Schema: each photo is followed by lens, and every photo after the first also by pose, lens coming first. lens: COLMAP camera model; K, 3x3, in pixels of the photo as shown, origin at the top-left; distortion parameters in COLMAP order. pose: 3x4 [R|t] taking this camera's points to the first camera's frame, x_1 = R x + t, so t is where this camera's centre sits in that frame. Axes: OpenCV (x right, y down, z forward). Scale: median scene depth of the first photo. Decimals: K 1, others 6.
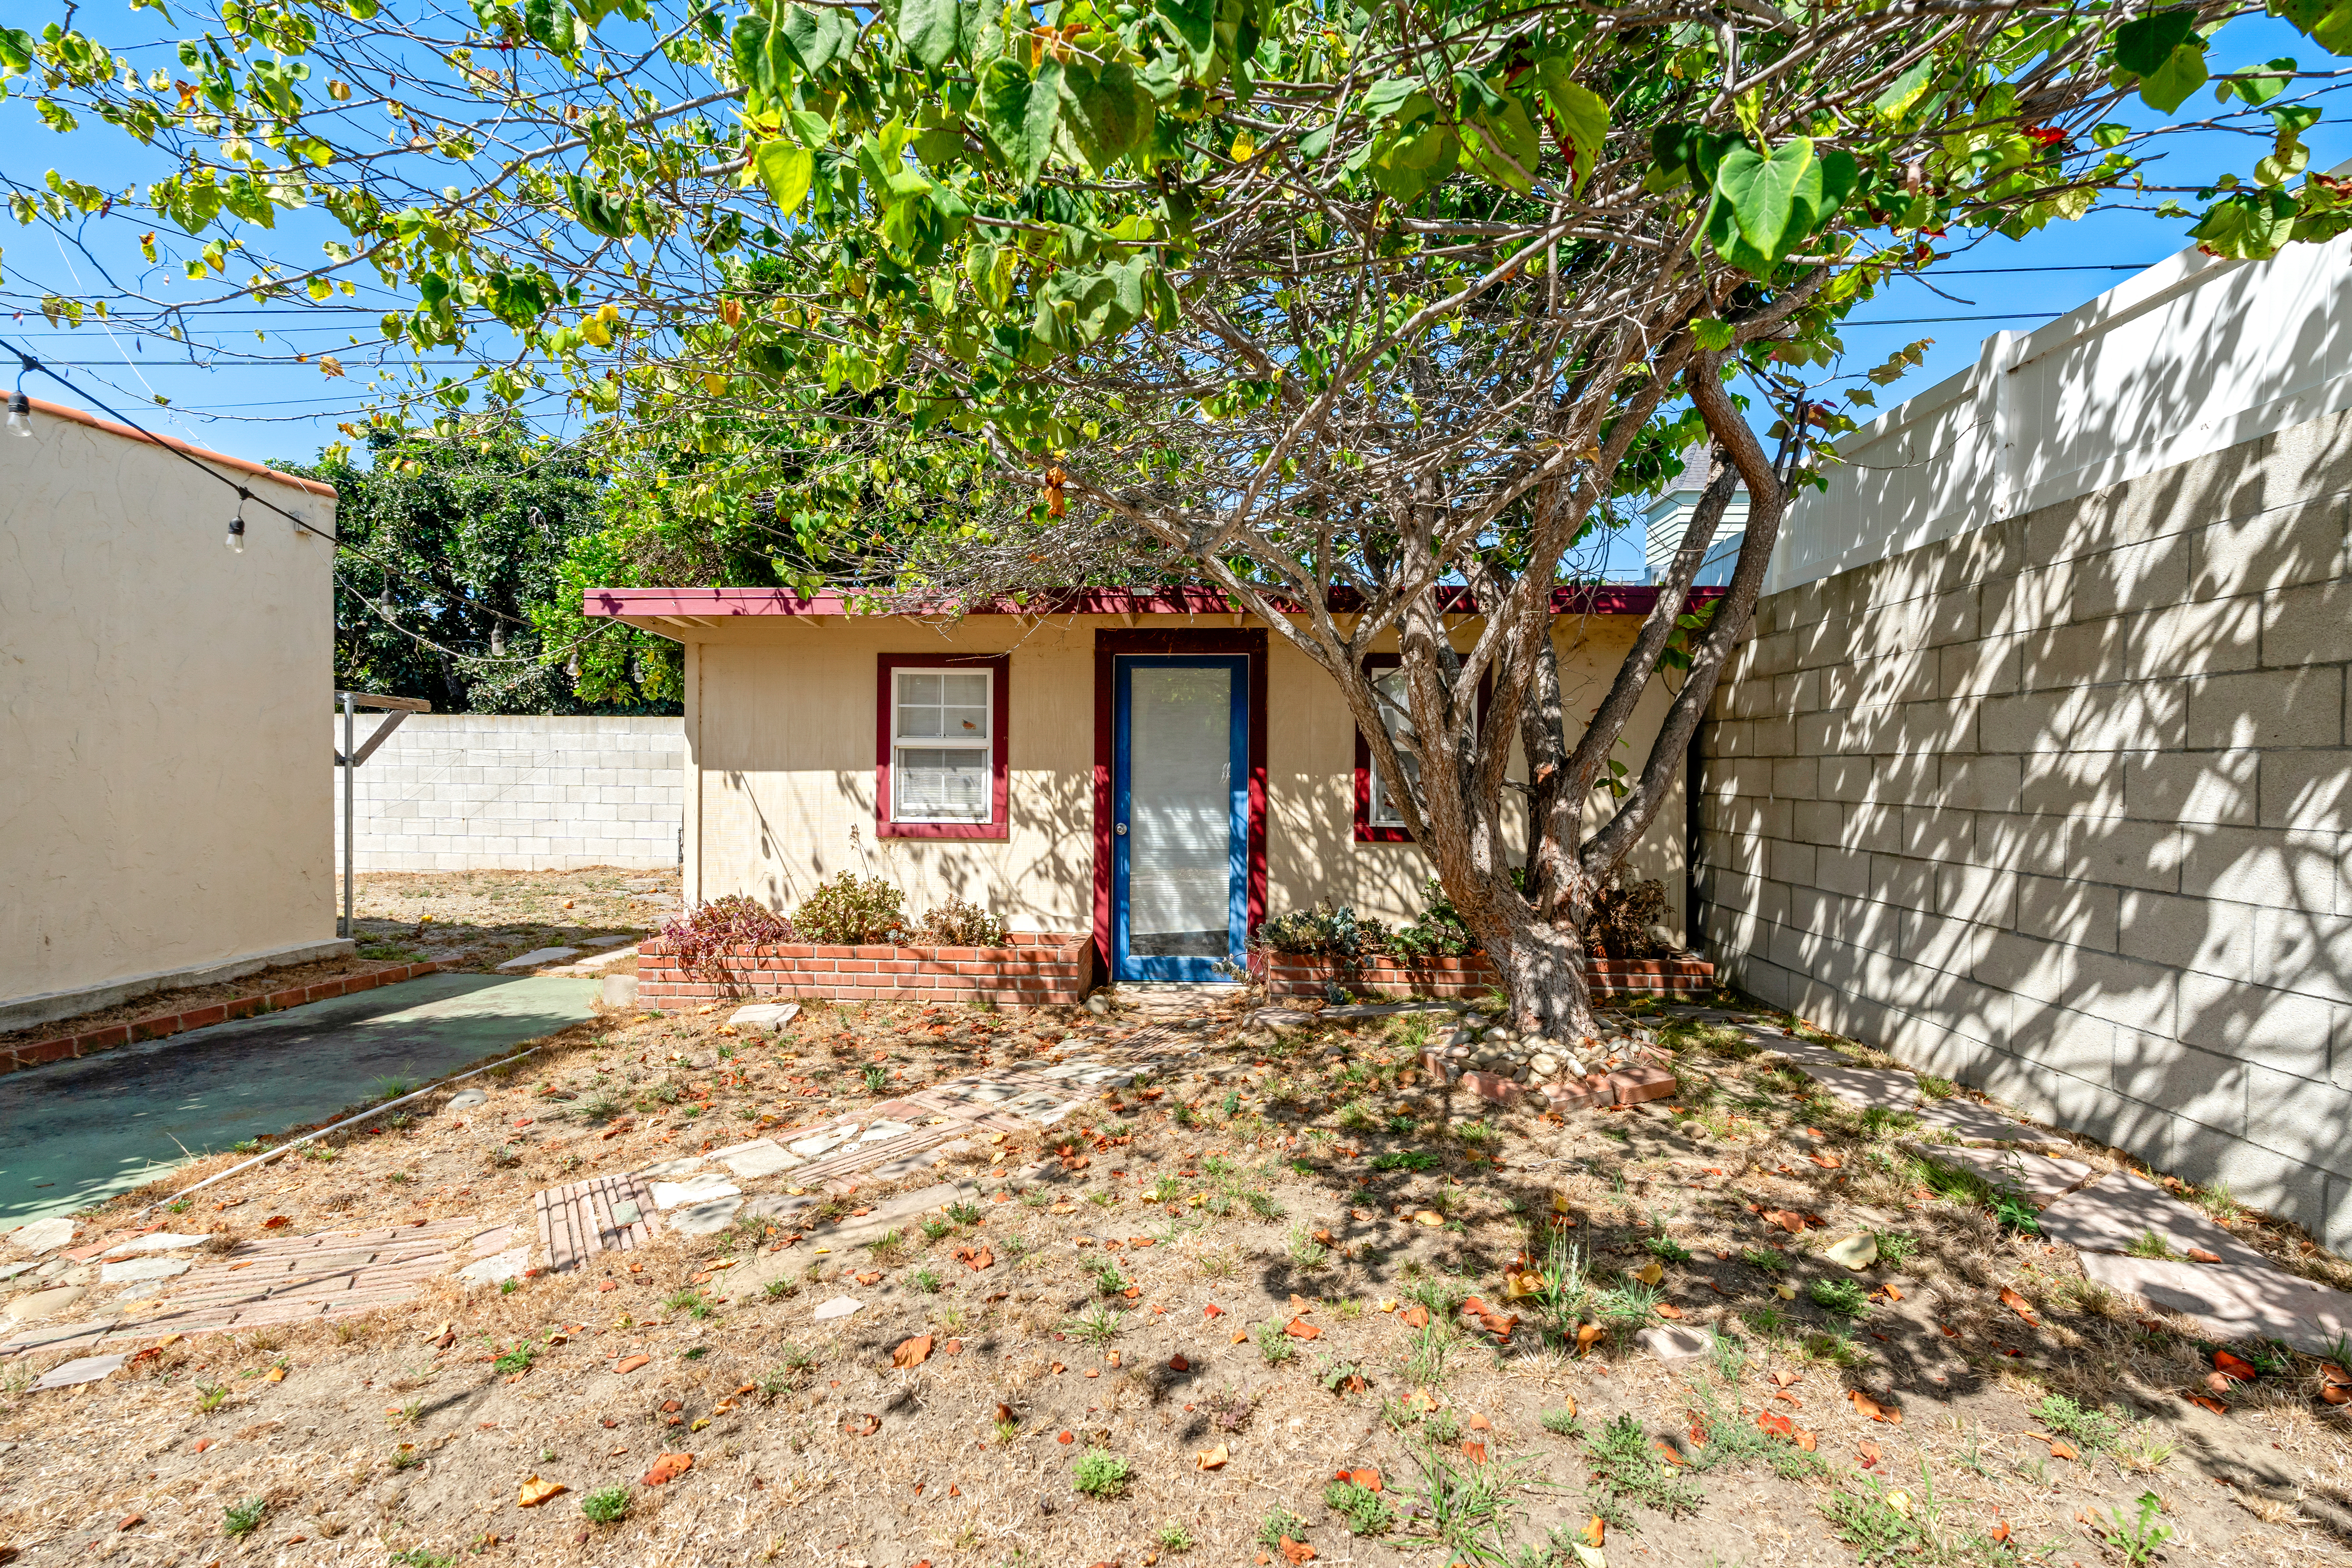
lens RADIAL K [[1022.6, 0, 1168.6], [0, 1022.6, 770.5], [0, 0, 1]] dist [-0.003615, -0.000182]
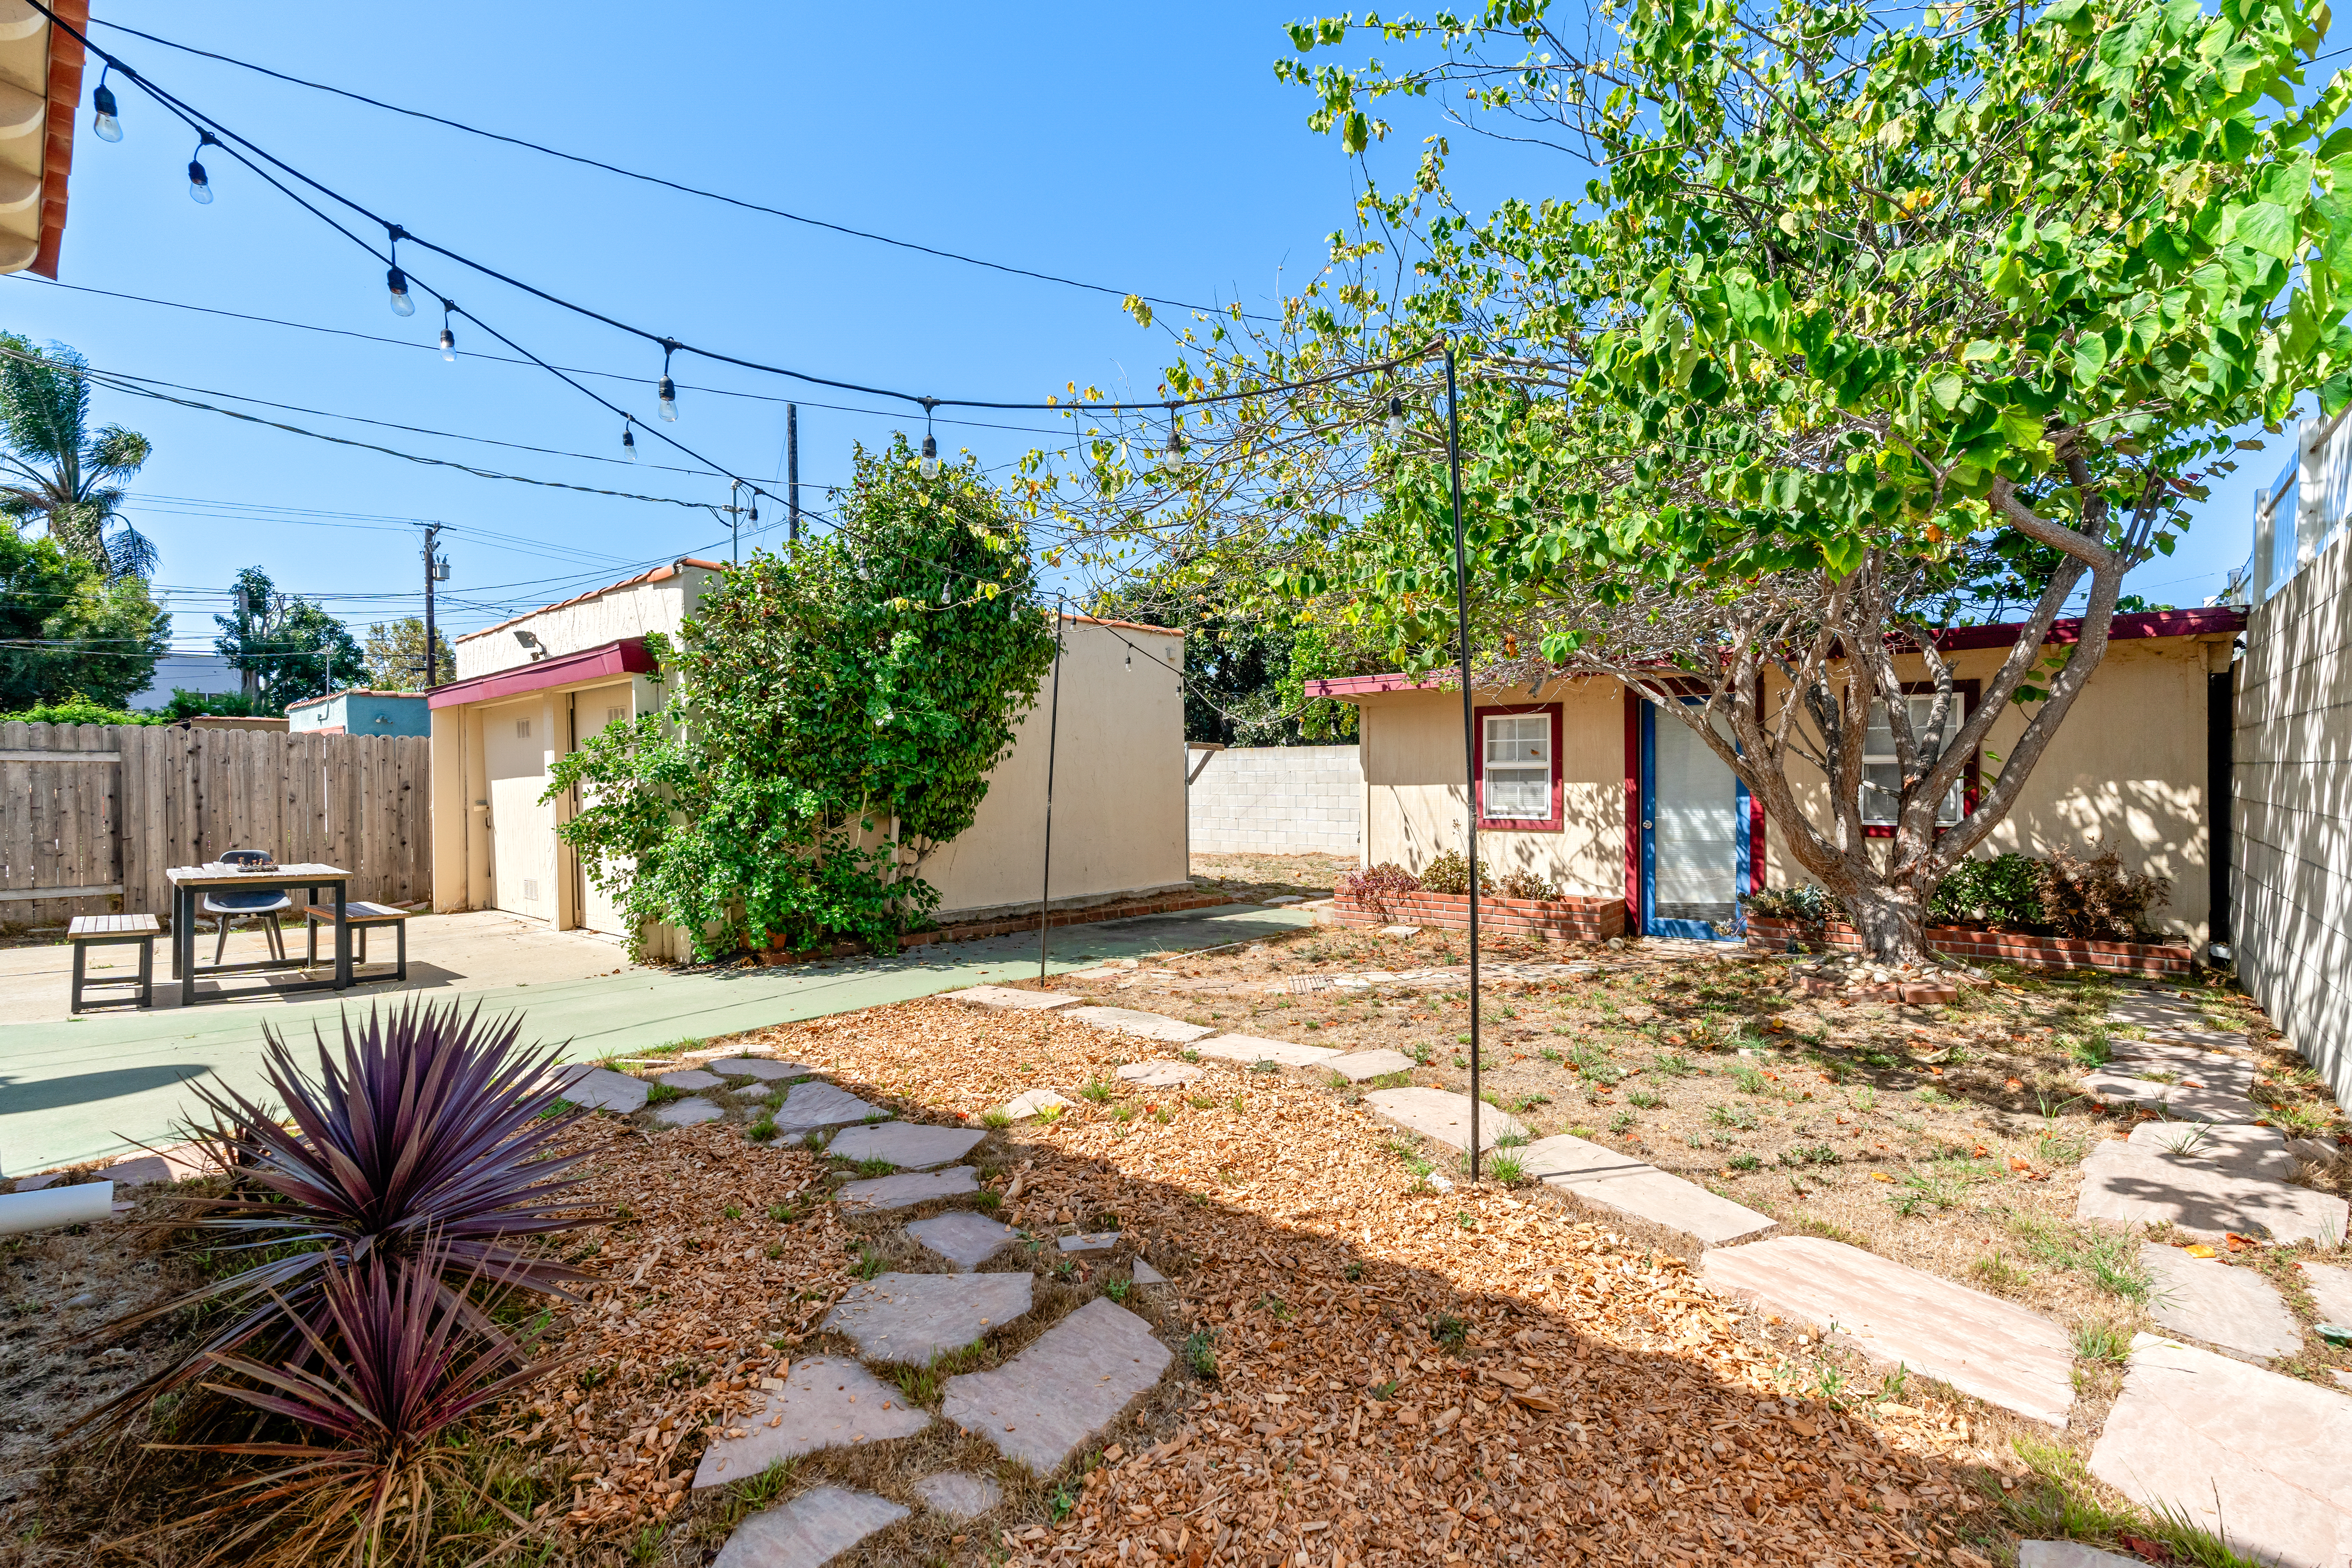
lens RADIAL K [[1036.7, 0, 1176.0], [0, 1036.7, 784.0], [0, 0, 1]] dist [-0.002610, -0.000332]
pose [[0.797996, -0.012933, -0.602525, 0.292273], [0.016621, 0.999862, 0.000552, -0.008203], [0.602434, -0.010455, 0.798100, -0.500043]]
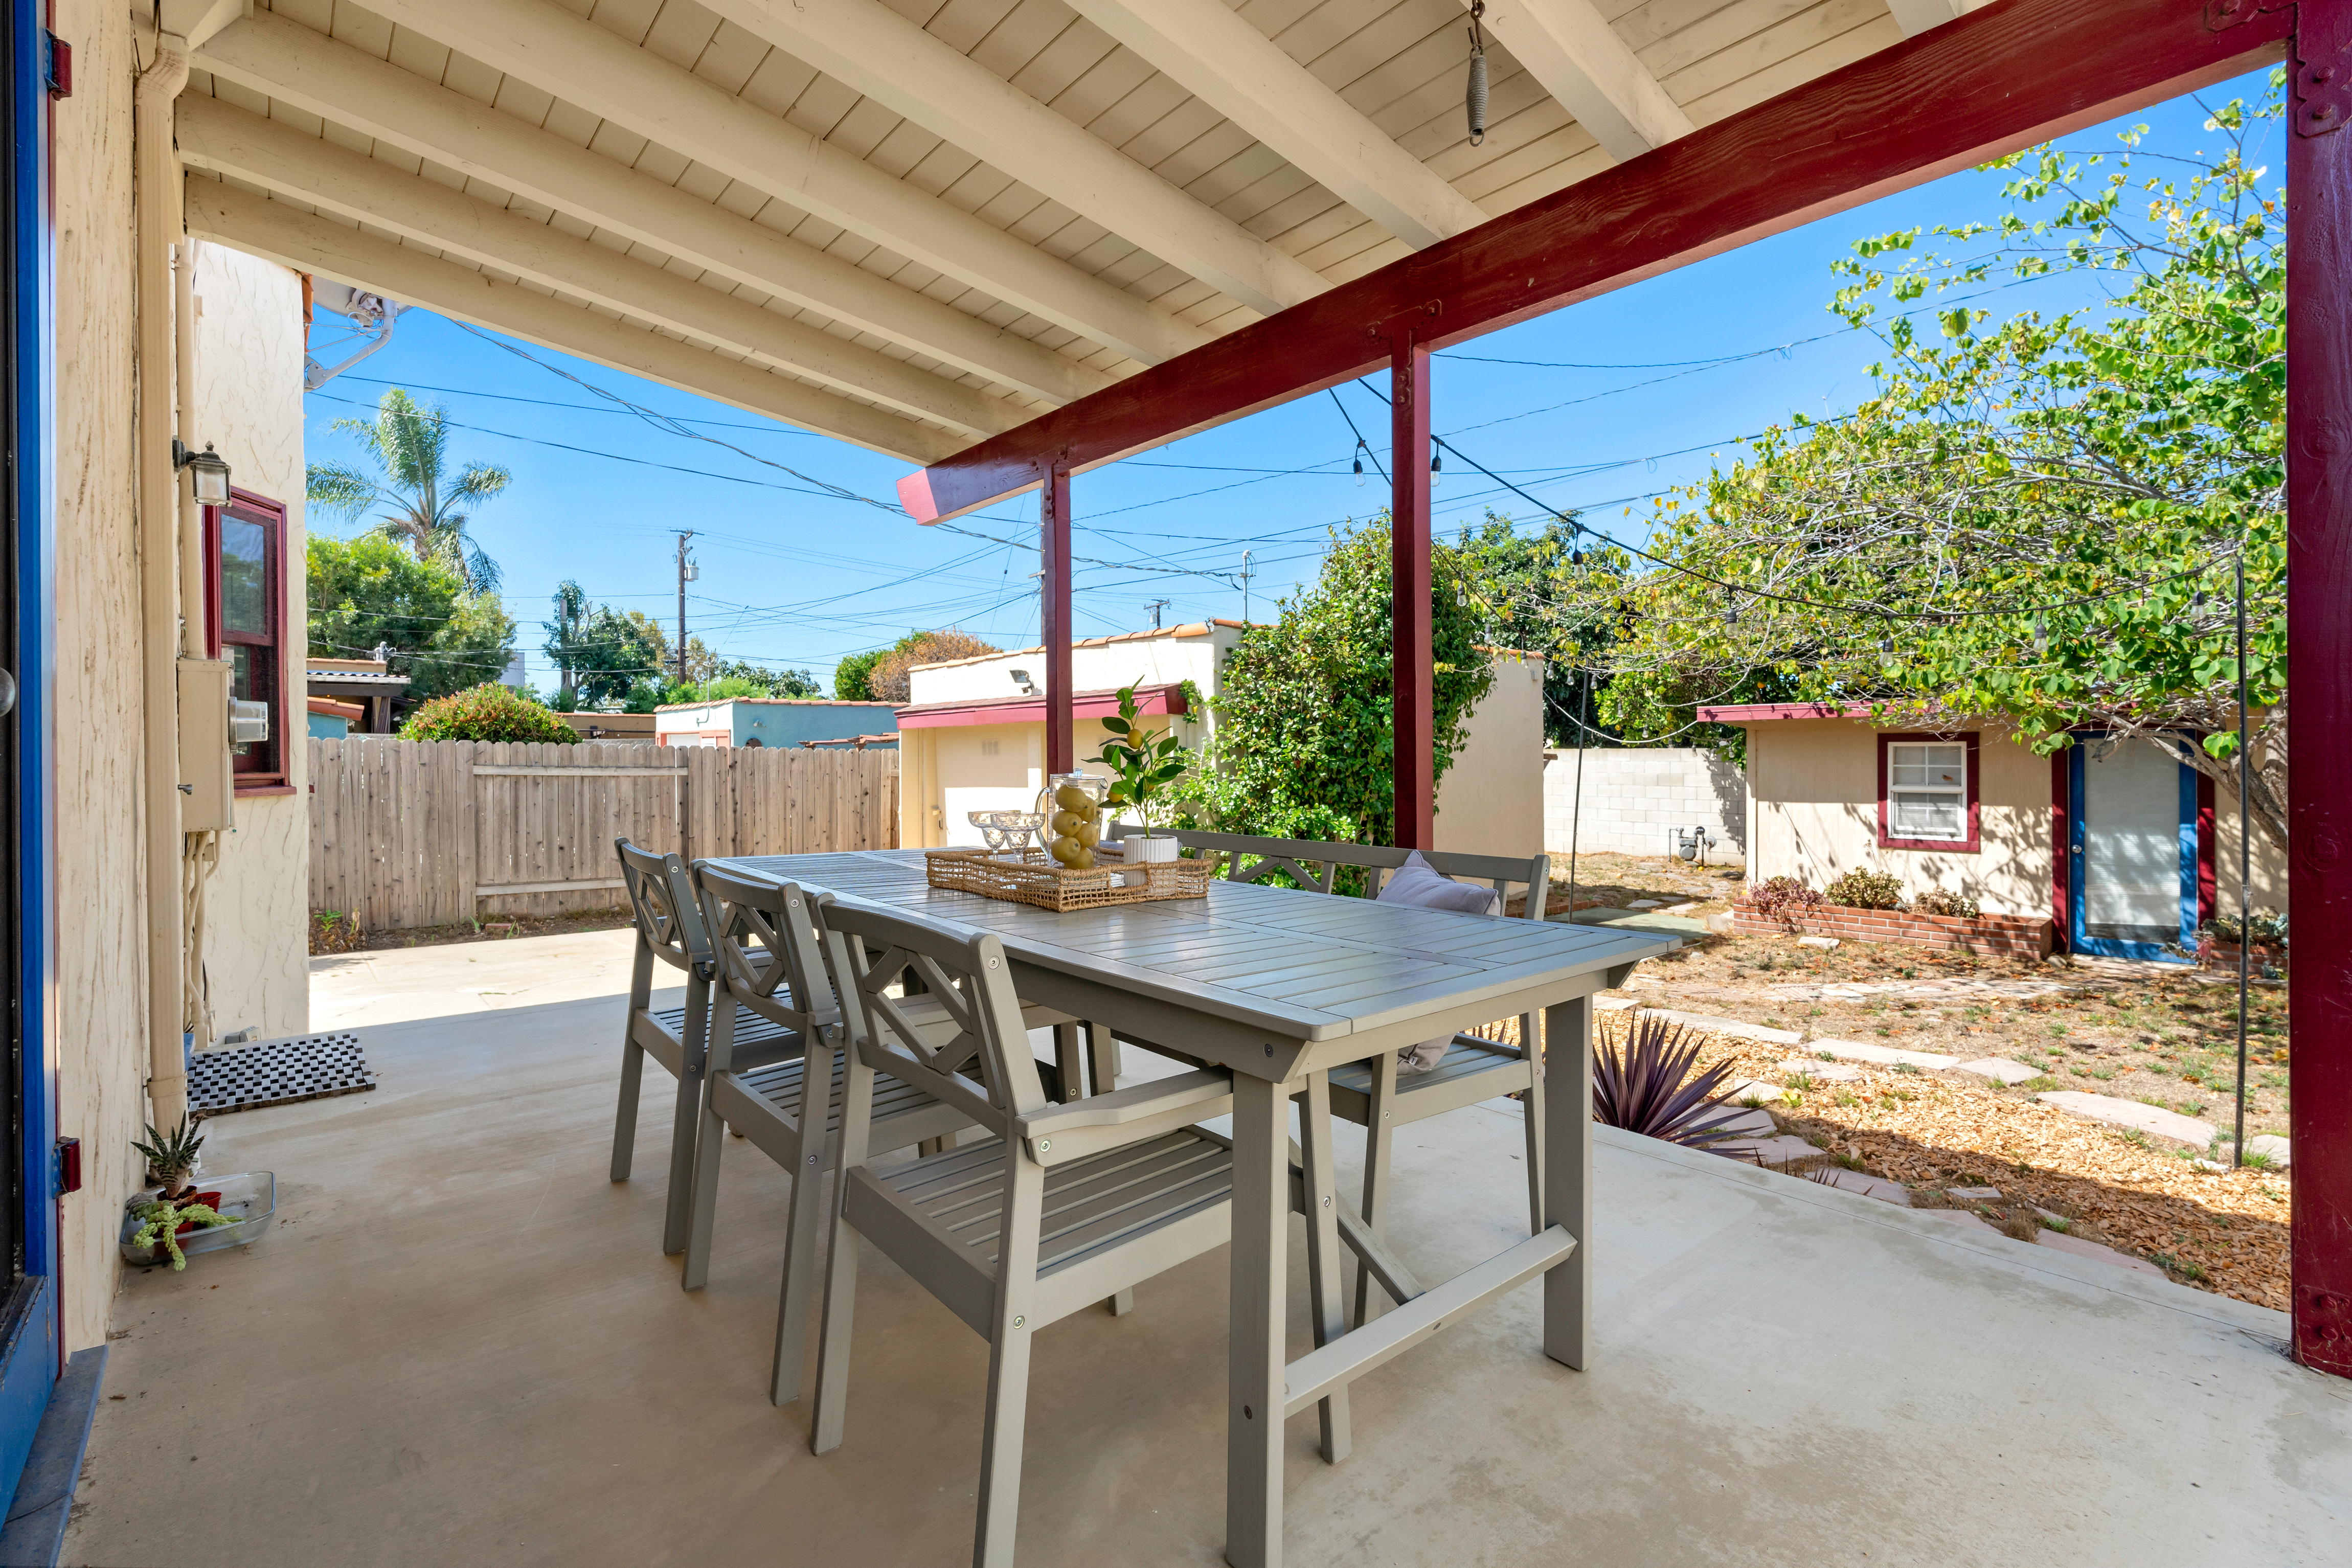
lens RADIAL K [[1049.1, 0, 1164.9], [0, 1049.1, 749.6], [0, 0, 1]] dist [-0.000697, -0.000366]
pose [[0.711954, -0.016859, -0.702024, 0.082426], [0.013175, 0.999856, -0.010650, -0.085626], [0.702102, -0.001666, 0.712074, -0.995959]]
